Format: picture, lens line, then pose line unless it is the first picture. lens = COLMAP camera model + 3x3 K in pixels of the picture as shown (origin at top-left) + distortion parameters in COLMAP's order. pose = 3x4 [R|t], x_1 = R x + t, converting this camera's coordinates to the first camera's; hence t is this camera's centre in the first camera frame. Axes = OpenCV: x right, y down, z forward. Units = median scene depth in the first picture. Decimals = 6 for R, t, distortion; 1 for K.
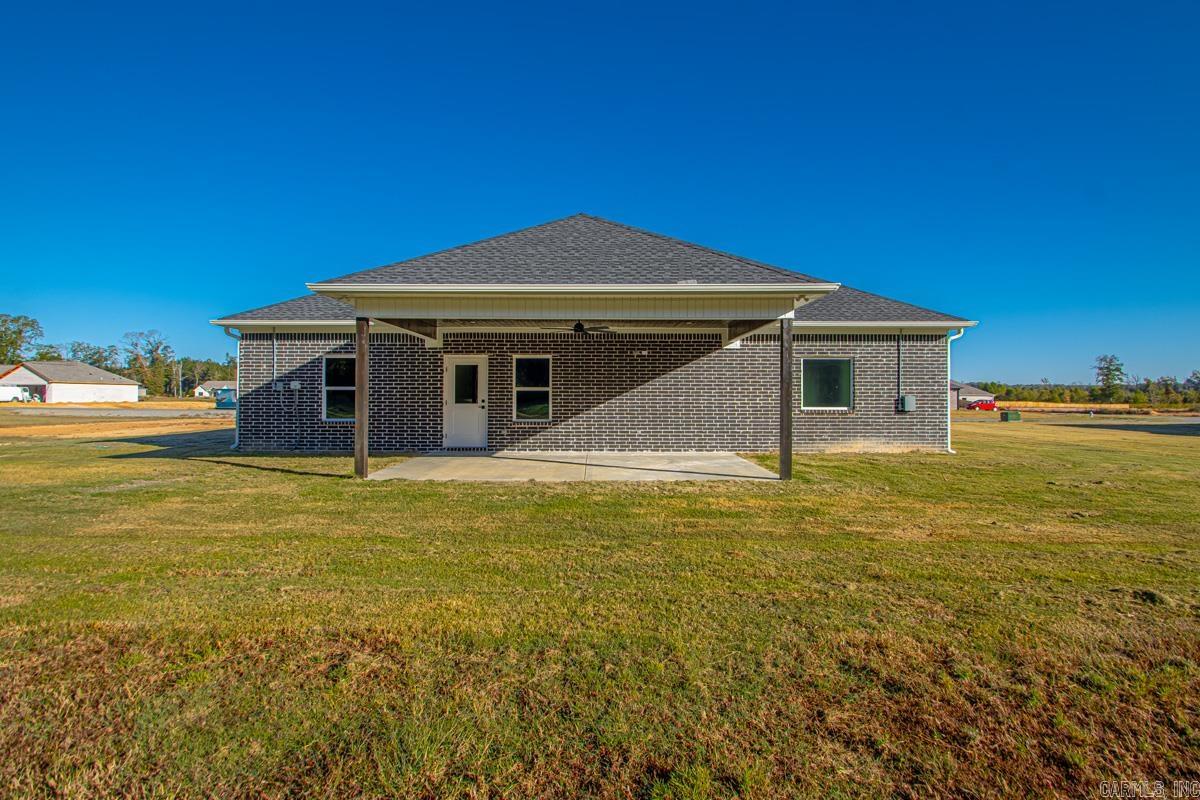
lens RADIAL K [[562.0, 0, 595.1], [0, 562.0, 393.6], [0, 0, 1]] dist [-0.015009, -0.000776]
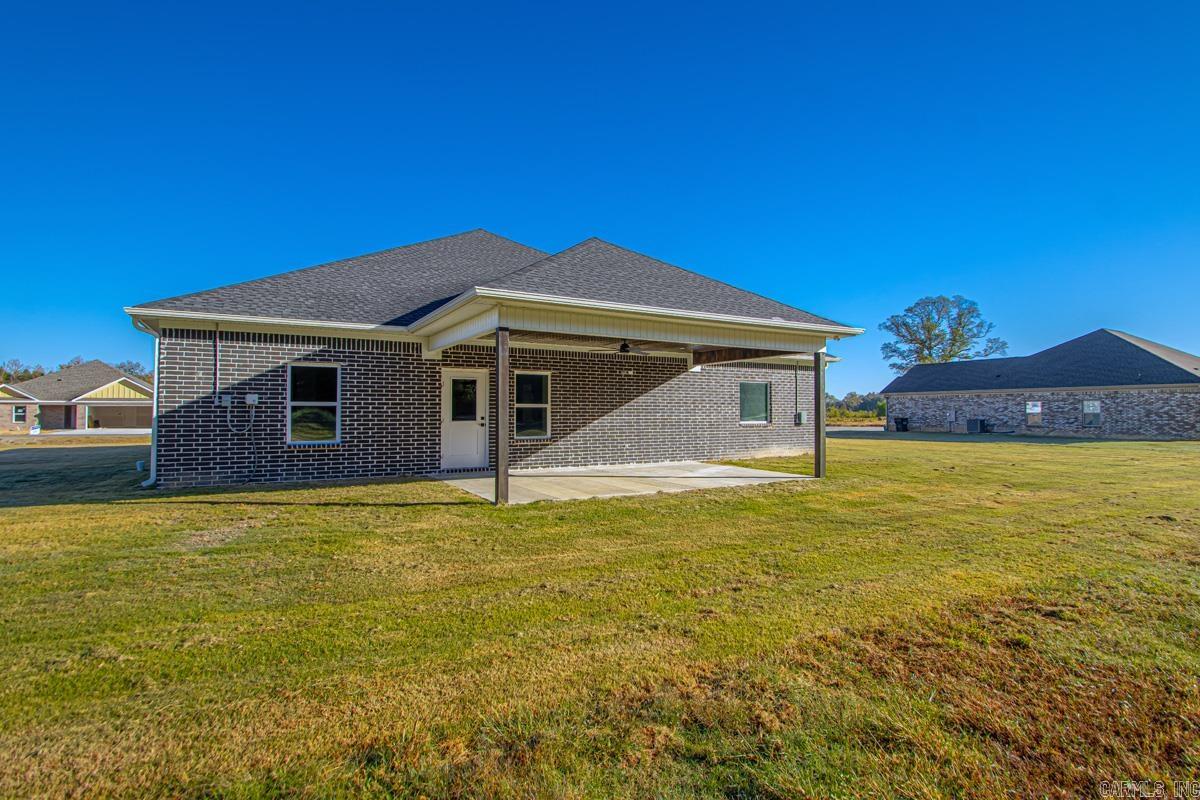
lens RADIAL K [[562.0, 0, 595.8], [0, 562.0, 406.8], [0, 0, 1]] dist [-0.015009, -0.000776]
pose [[0.874286, 0.003462, 0.485399, -0.492994], [-0.001471, 0.999989, -0.004482, -0.002104], [-0.485410, 0.003205, 0.874281, 0.085025]]
